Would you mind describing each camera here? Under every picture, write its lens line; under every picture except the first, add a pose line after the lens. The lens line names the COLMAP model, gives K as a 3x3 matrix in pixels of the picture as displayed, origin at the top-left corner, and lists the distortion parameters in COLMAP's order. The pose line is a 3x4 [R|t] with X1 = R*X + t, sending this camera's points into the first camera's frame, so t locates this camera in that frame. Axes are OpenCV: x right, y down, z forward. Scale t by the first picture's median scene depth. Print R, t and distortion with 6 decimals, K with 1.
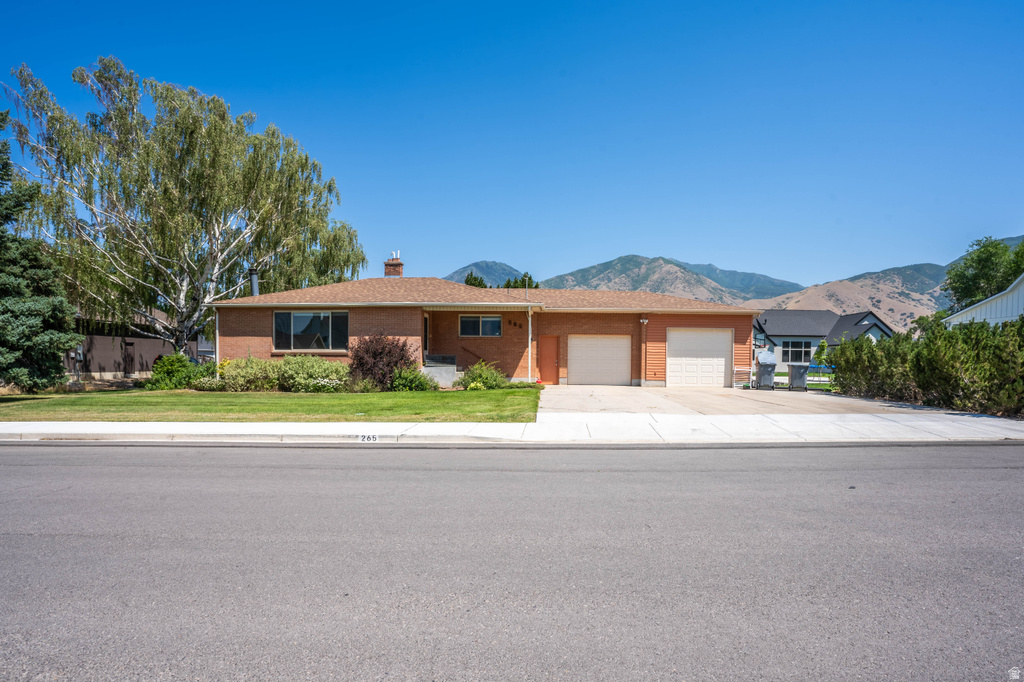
lens RADIAL K [[509.8, 0, 529.0], [0, 509.8, 382.5], [0, 0, 1]] dist [-0.058874, 0.024987]
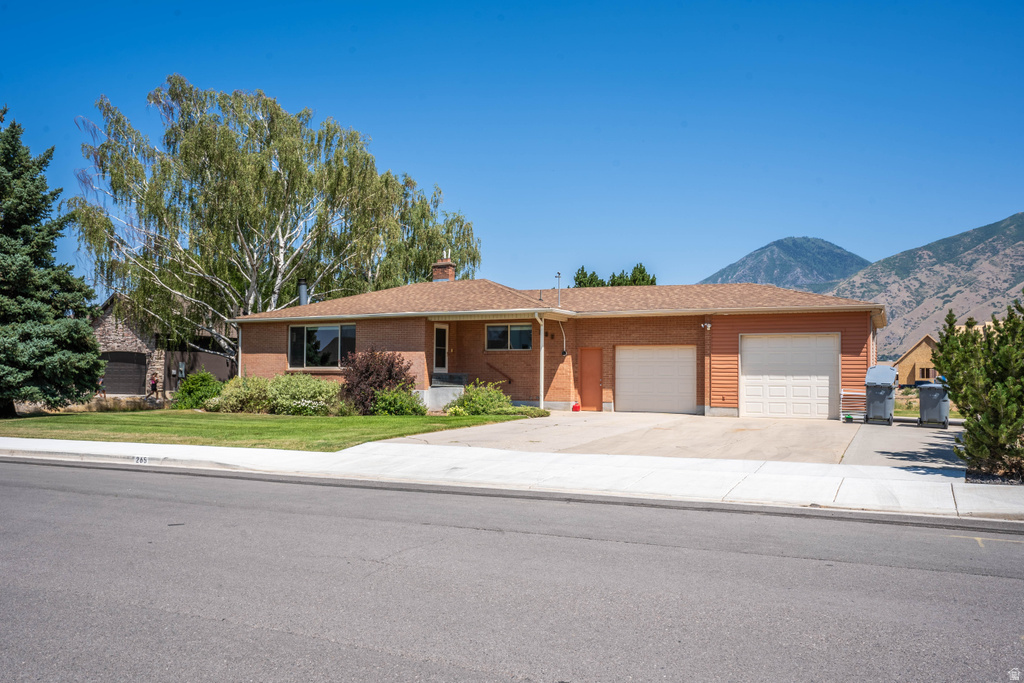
lens RADIAL K [[668.6, 0, 515.9], [0, 668.6, 368.9], [0, 0, 1]] dist [0.007900, -0.000835]
pose [[0.935499, -0.005279, -0.353290, 0.310803], [-0.014810, 0.998424, -0.054136, -0.002959], [0.353019, 0.055877, 0.933946, 0.008273]]
